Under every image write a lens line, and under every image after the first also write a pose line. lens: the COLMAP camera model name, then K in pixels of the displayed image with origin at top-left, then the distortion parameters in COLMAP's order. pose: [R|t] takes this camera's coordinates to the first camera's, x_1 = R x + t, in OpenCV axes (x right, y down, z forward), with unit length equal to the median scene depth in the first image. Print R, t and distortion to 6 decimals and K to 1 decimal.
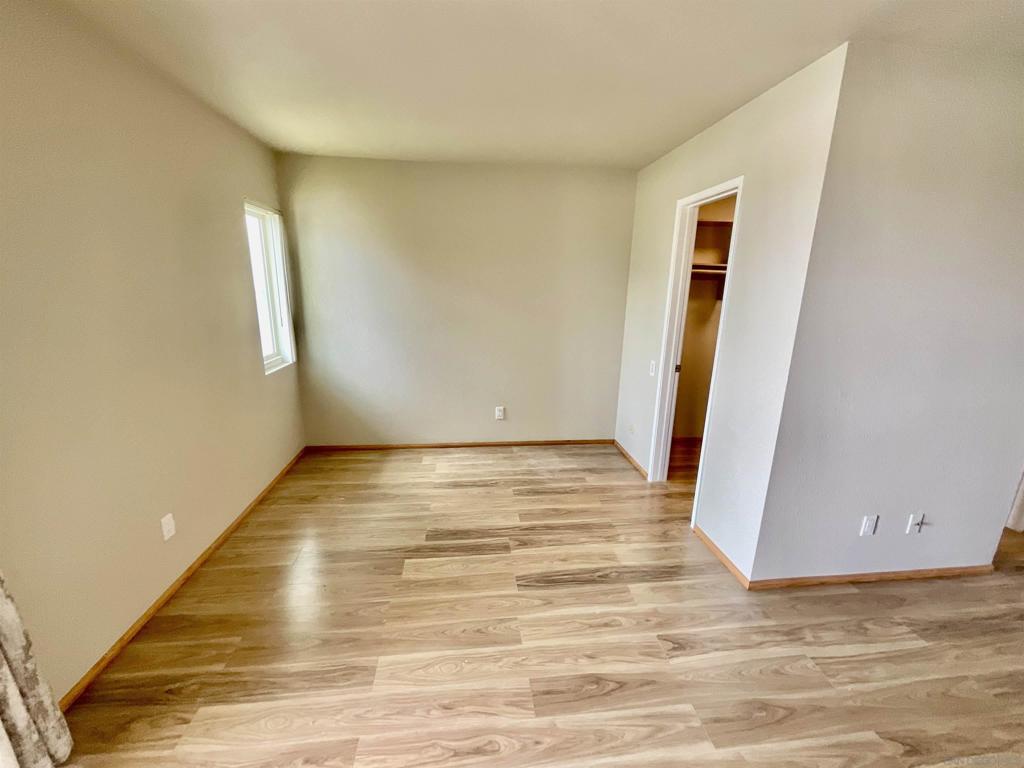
lens RADIAL K [[412.3, 0, 512.0], [0, 412.3, 384.0], [0, 0, 1]] dist [-0.000583, 0.000000]
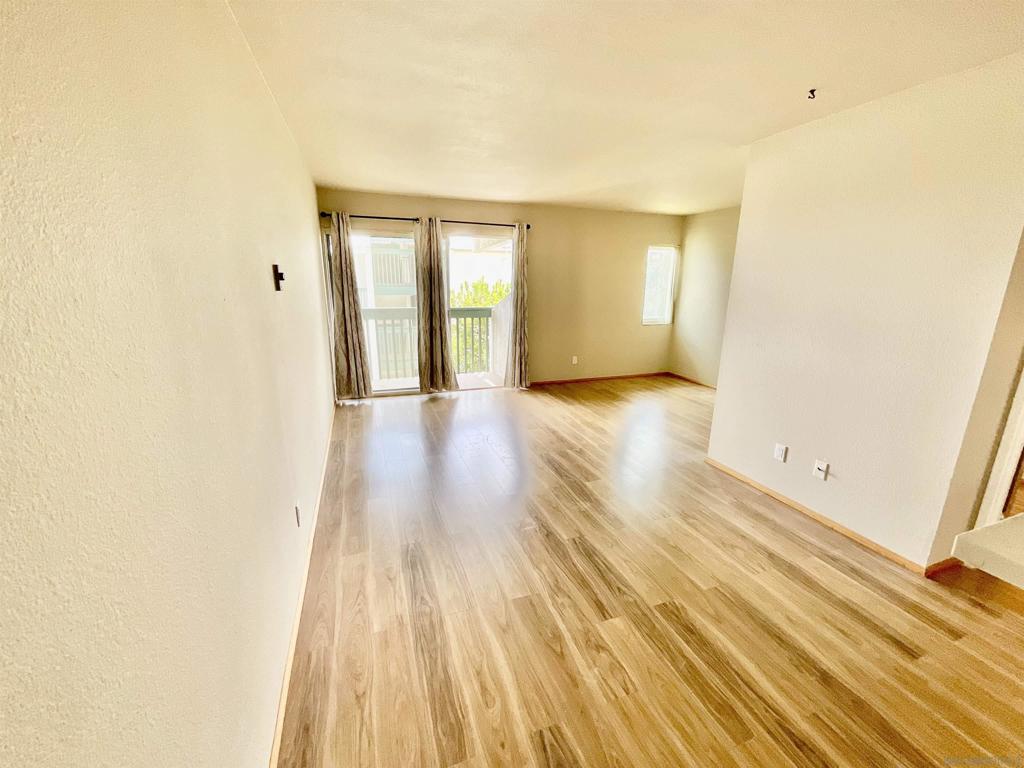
lens RADIAL K [[412.3, 0, 512.0], [0, 412.3, 384.0], [0, 0, 1]] dist [-0.000583, 0.000000]
pose [[0.235697, 0.222519, -0.946009, 1.869073], [-0.234470, 0.957698, 0.166851, 0.107240], [0.943118, 0.182484, 0.277900, -0.243138]]
